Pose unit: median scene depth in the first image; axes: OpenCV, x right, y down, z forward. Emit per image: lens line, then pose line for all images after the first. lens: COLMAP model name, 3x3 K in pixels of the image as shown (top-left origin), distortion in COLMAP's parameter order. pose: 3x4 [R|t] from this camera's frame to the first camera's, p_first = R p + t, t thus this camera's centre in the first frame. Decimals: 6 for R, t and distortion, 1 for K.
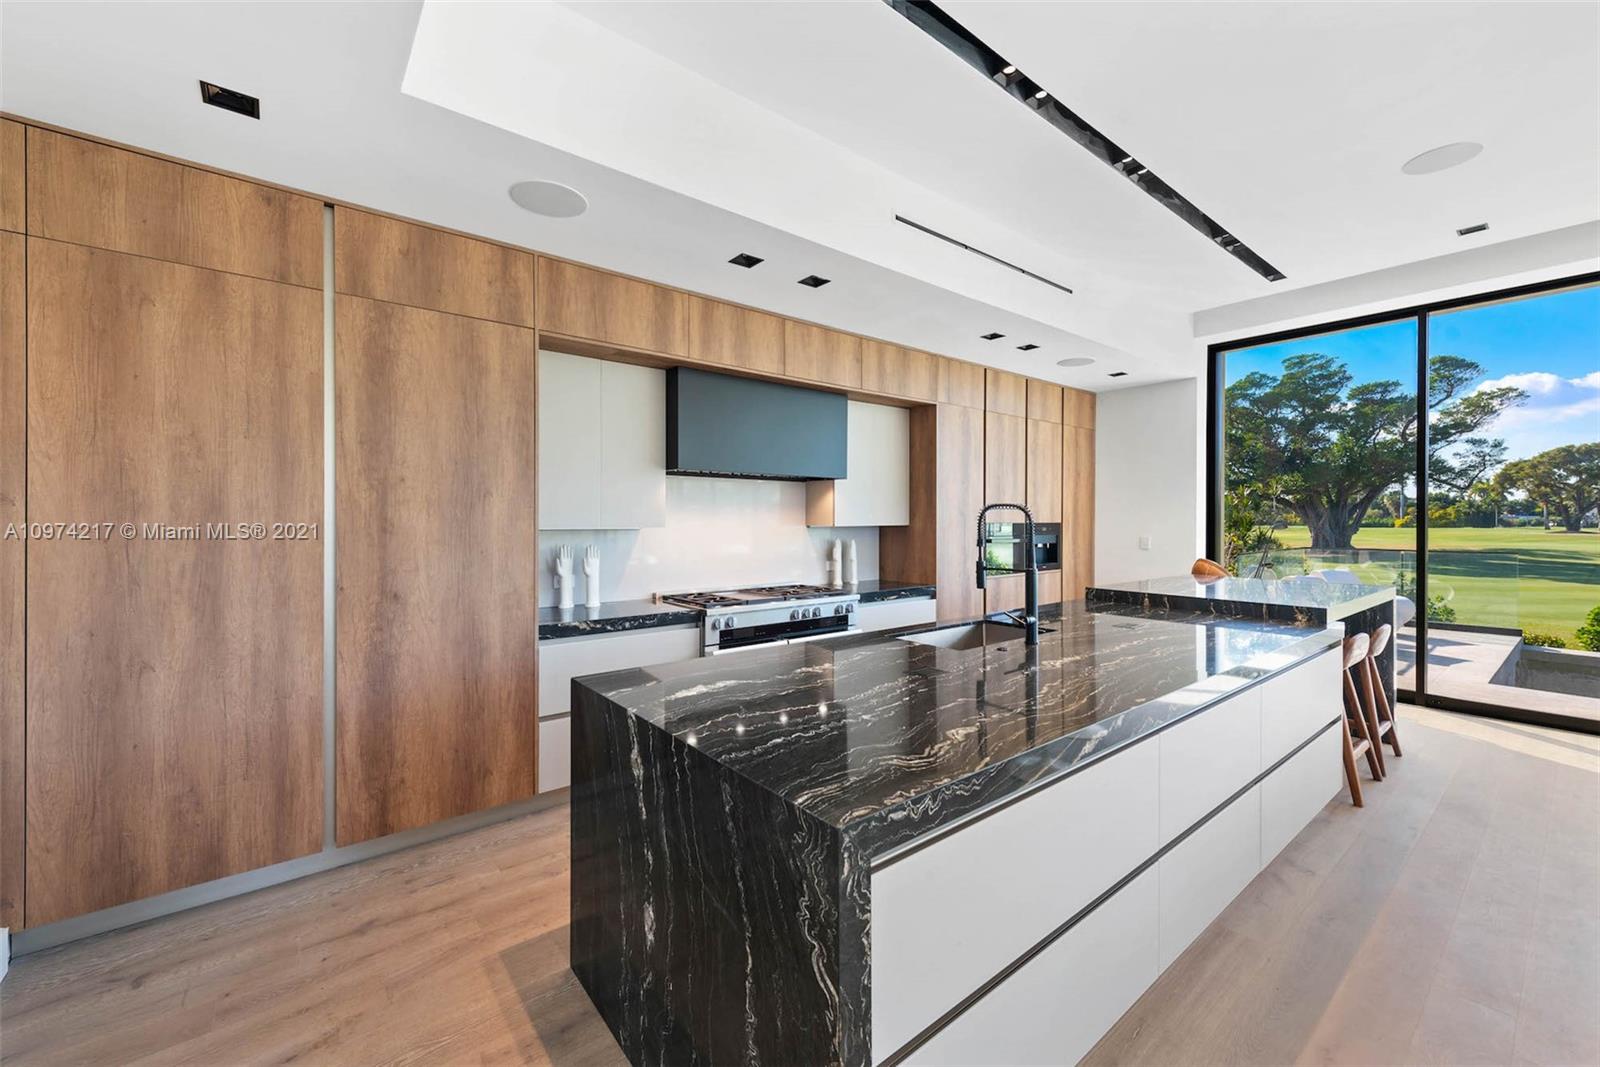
lens RADIAL K [[633.4, 0, 799.0], [0, 633.4, 523.0], [0, 0, 1]] dist [0.016152, -0.003719]
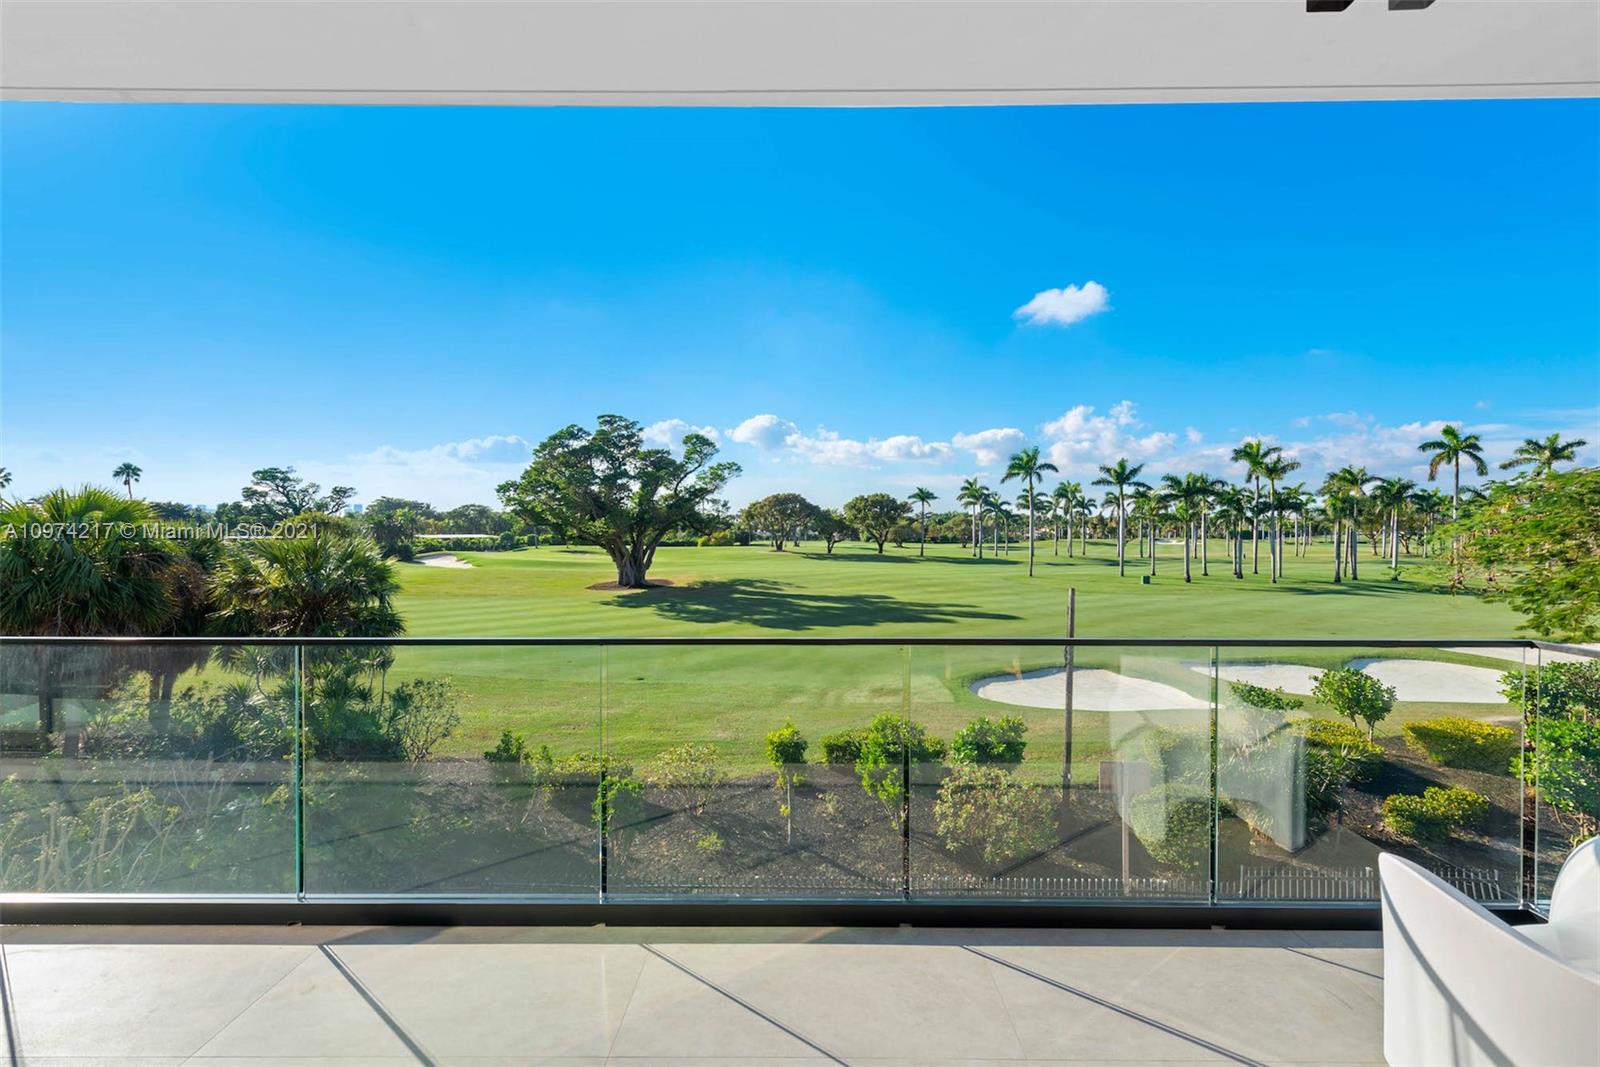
lens RADIAL K [[633.4, 0, 806.2], [0, 633.4, 538.8], [0, 0, 1]] dist [0.016152, -0.003719]
pose [[0.633245, -0.016119, 0.773783, 0.151063], [0.001162, 0.999802, 0.019877, -0.075543], [-0.773950, -0.011688, 0.633138, 0.010623]]
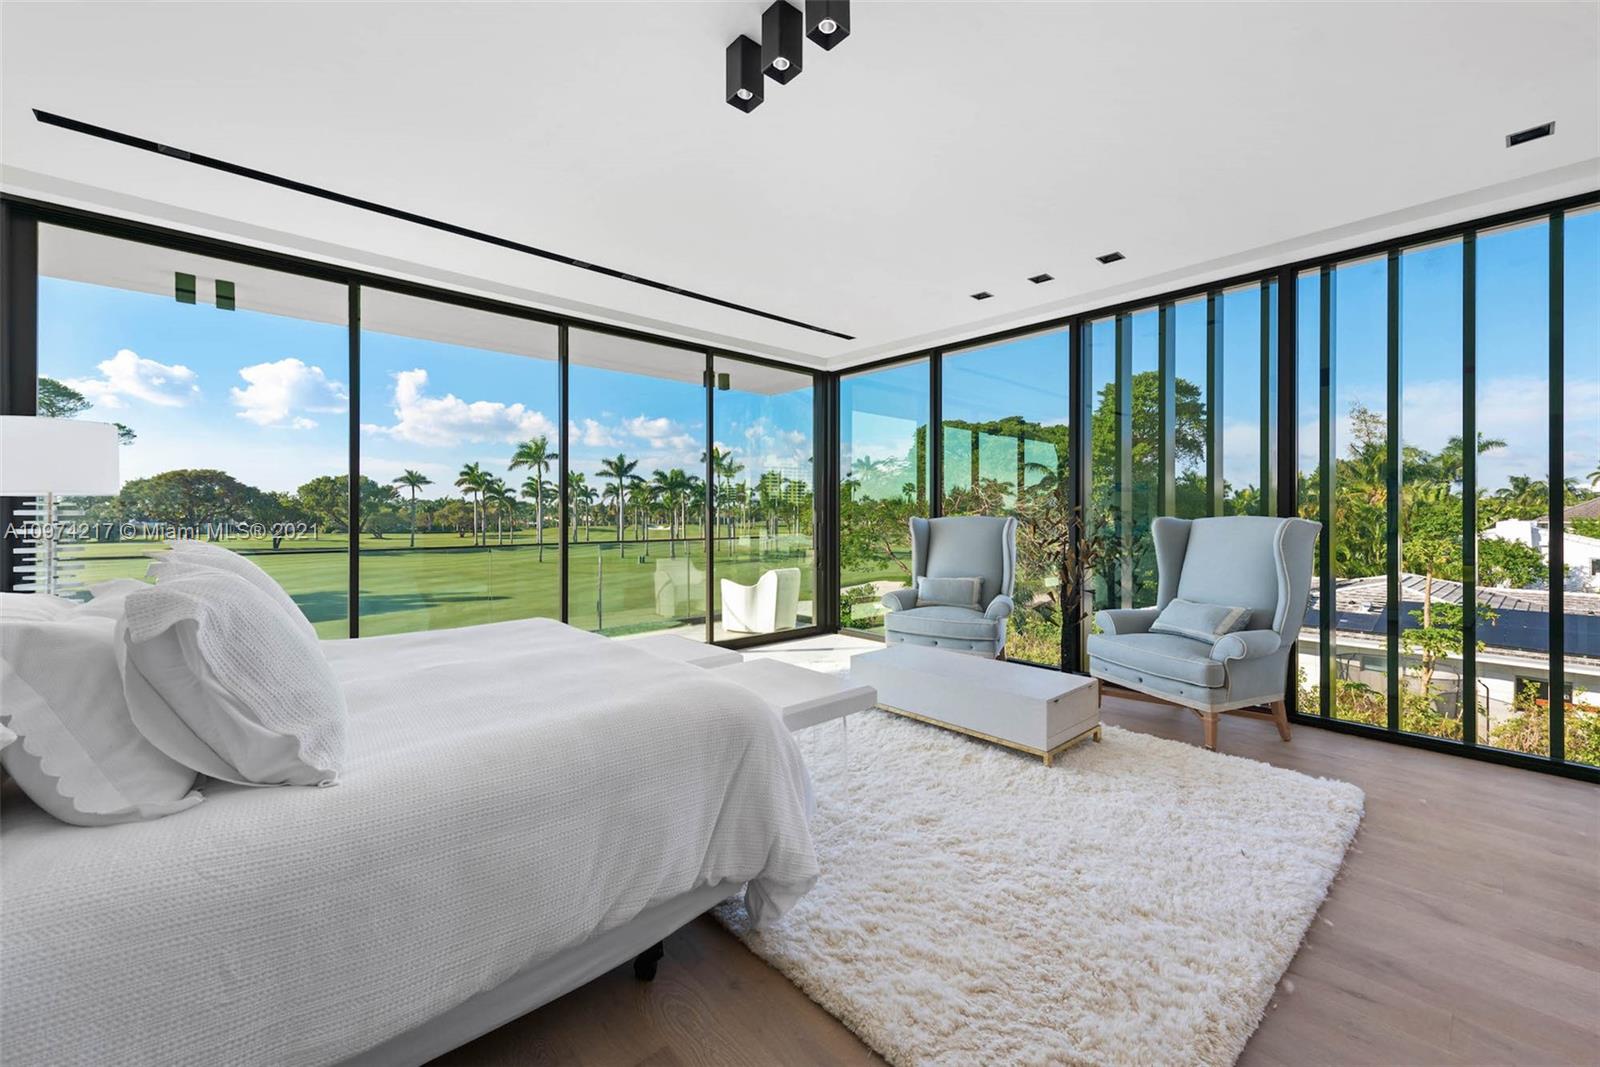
lens RADIAL K [[633.4, 0, 804.6], [0, 633.4, 517.1], [0, 0, 1]] dist [0.016152, -0.003719]
pose [[-0.061043, -0.005496, 0.998120, 0.053555], [0.002159, 0.999982, 0.005638, -0.073008], [-0.998133, 0.002499, -0.061030, -0.002035]]
